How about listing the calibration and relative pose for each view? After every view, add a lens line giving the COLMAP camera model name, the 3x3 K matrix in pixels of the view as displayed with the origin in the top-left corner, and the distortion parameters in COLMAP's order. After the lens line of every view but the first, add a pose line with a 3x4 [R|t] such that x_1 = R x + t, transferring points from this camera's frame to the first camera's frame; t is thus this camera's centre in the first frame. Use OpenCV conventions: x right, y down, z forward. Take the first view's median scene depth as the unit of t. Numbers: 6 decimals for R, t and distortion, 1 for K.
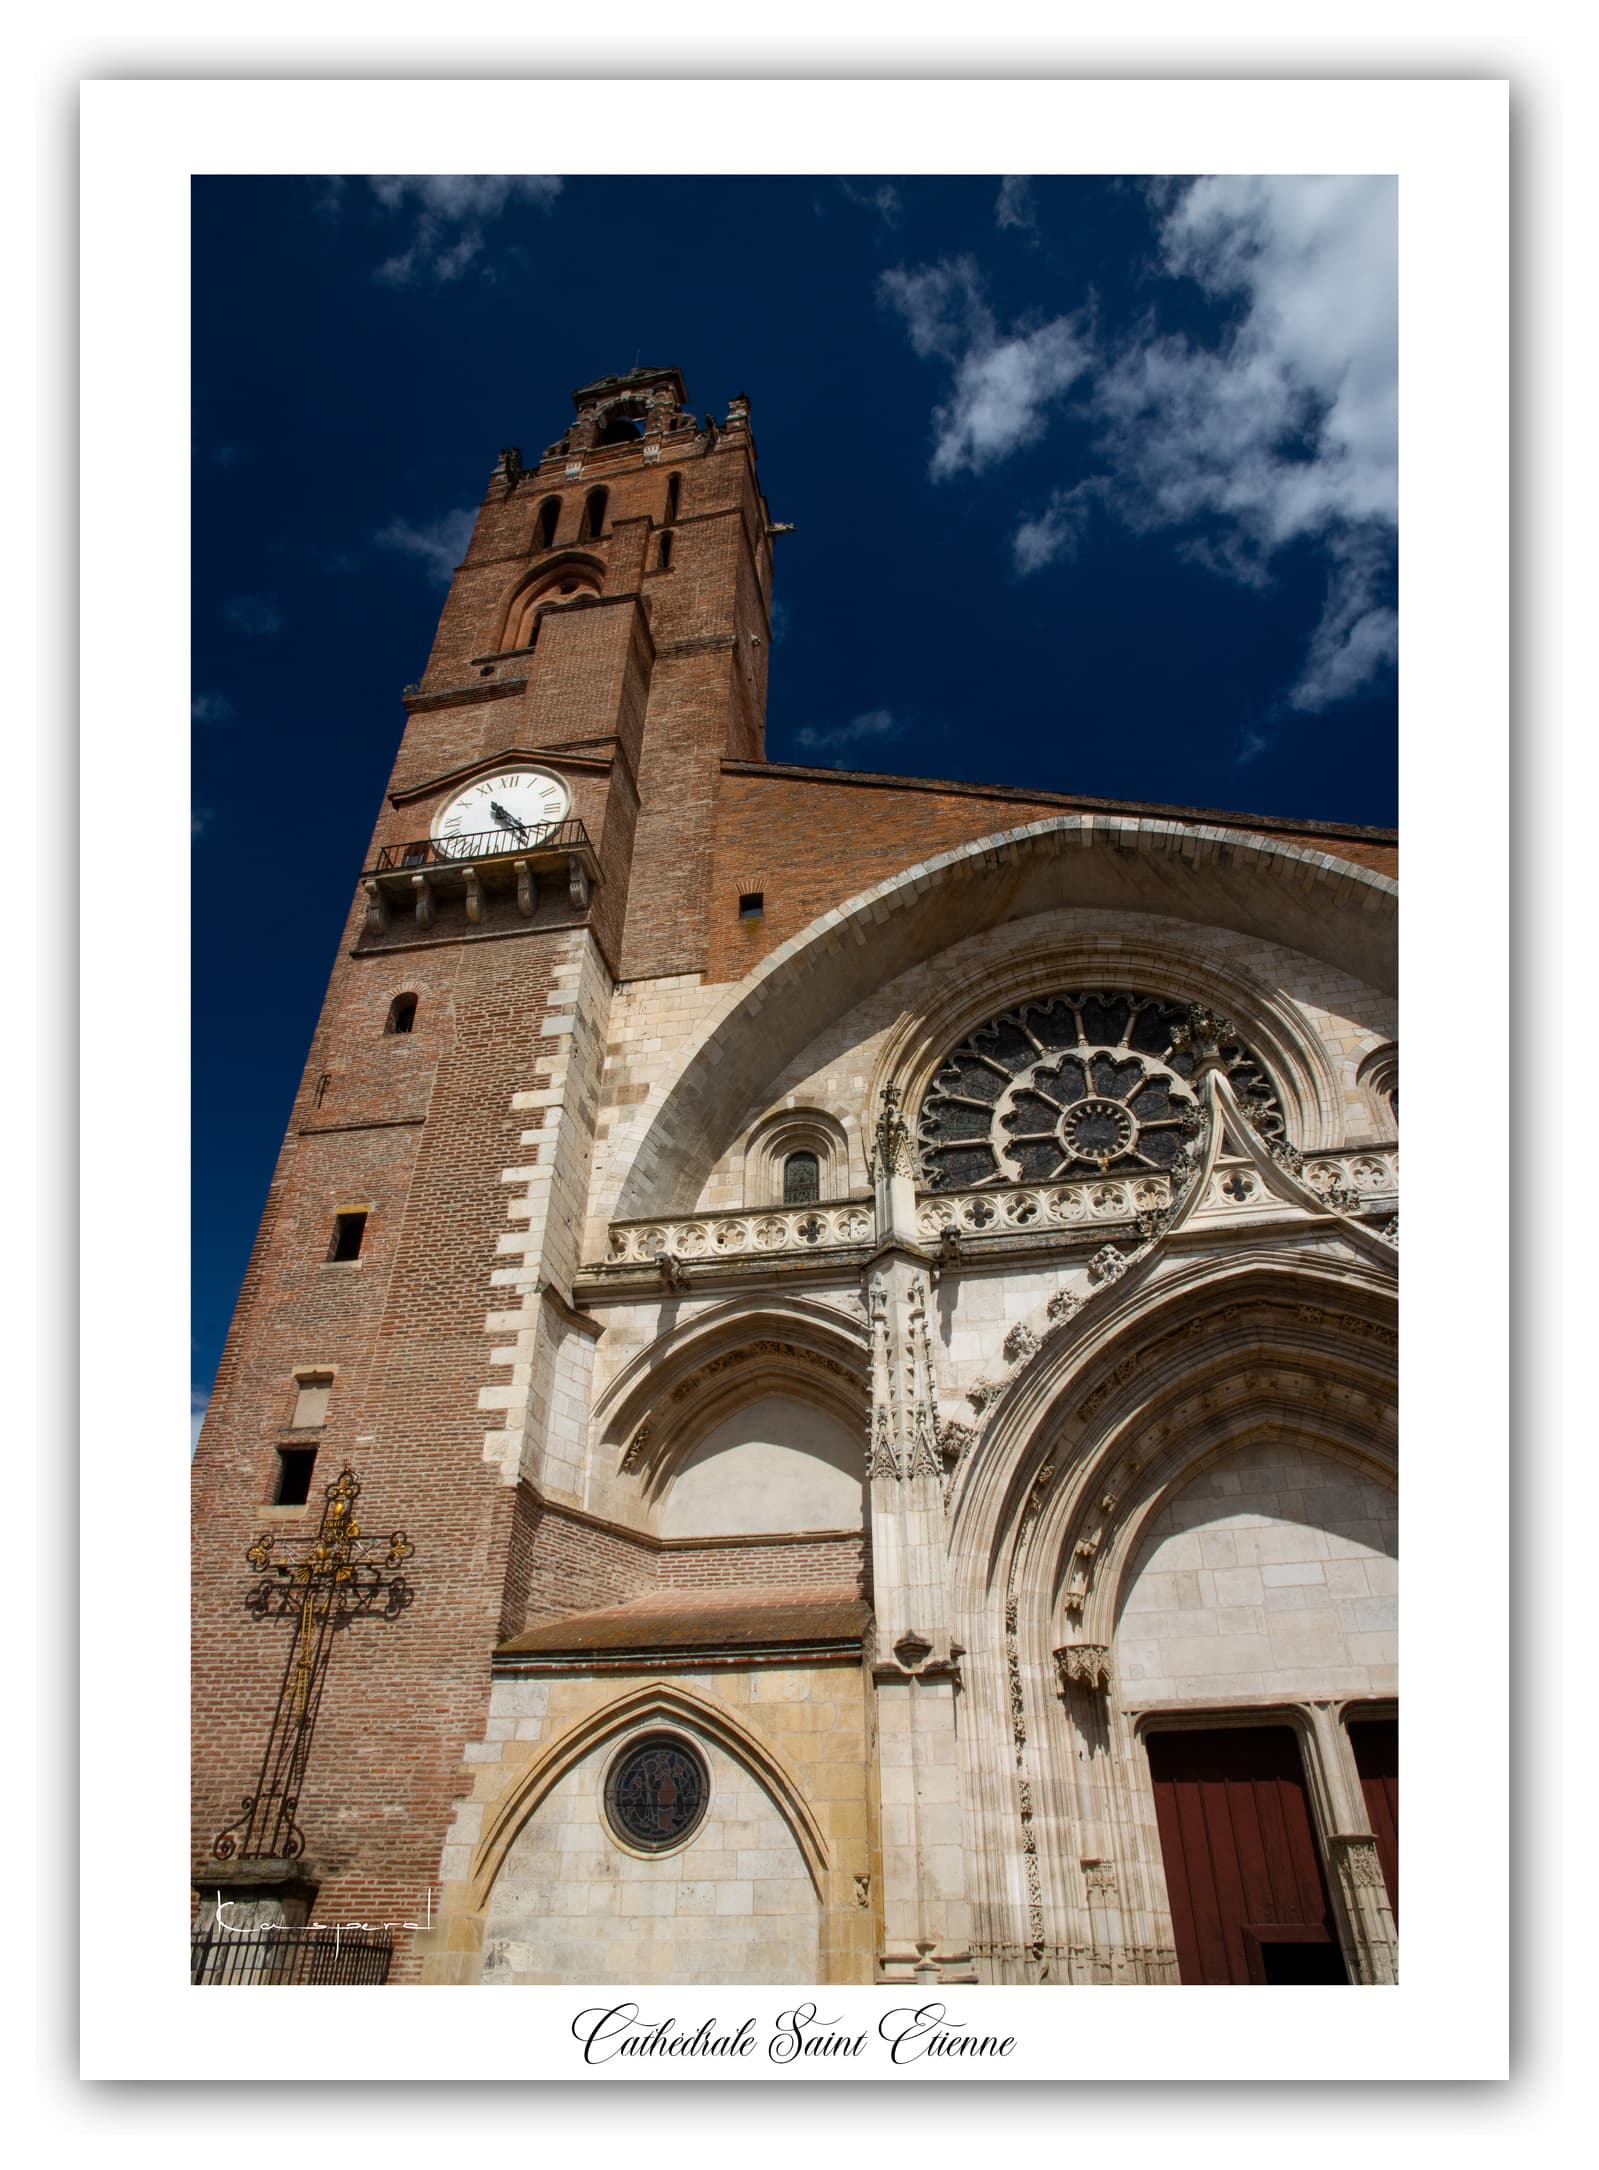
lens RADIAL K [[1306.6, 0, 775.5], [0, 1306.6, 1084.8], [0, 0, 1]] dist [-0.125021, 0.085716]
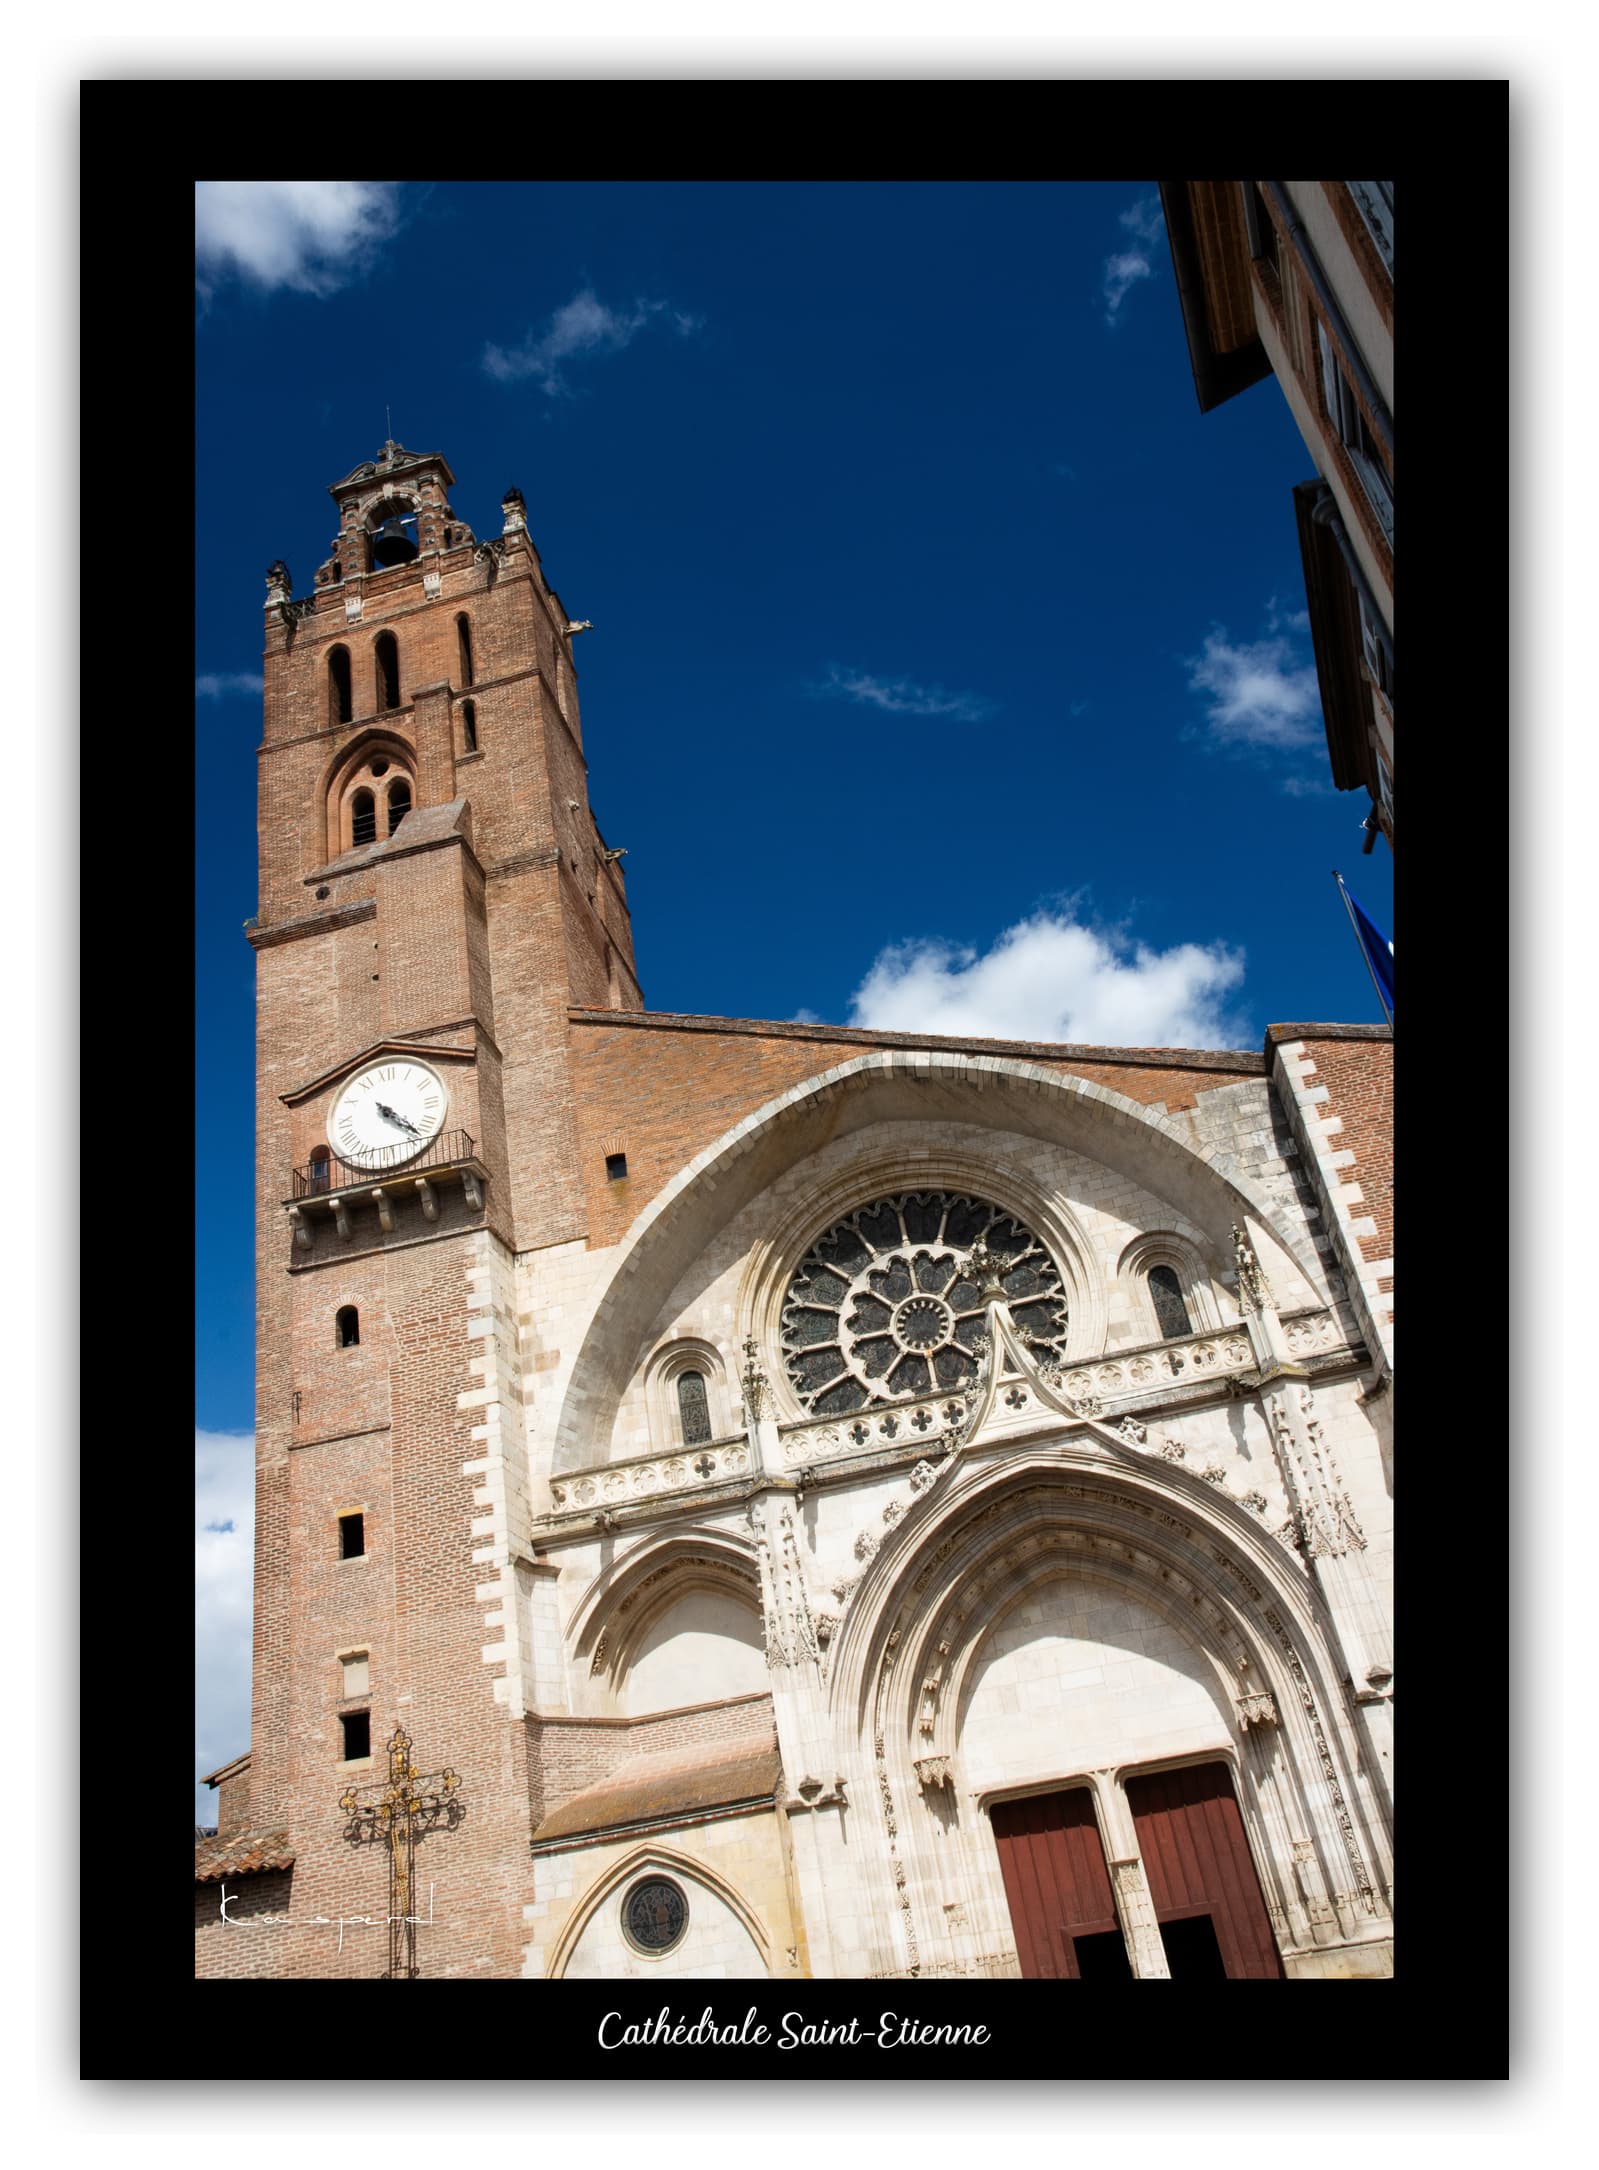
lens RADIAL K [[1818.9, 0, 793.6], [0, 1818.9, 1038.5], [0, 0, 1]] dist [-0.034950, 0.113520]
pose [[0.987083, -0.150206, 0.055720, 0.077639], [0.140957, 0.979553, 0.143551, -0.551922], [-0.076142, -0.133843, 0.988073, -0.743755]]
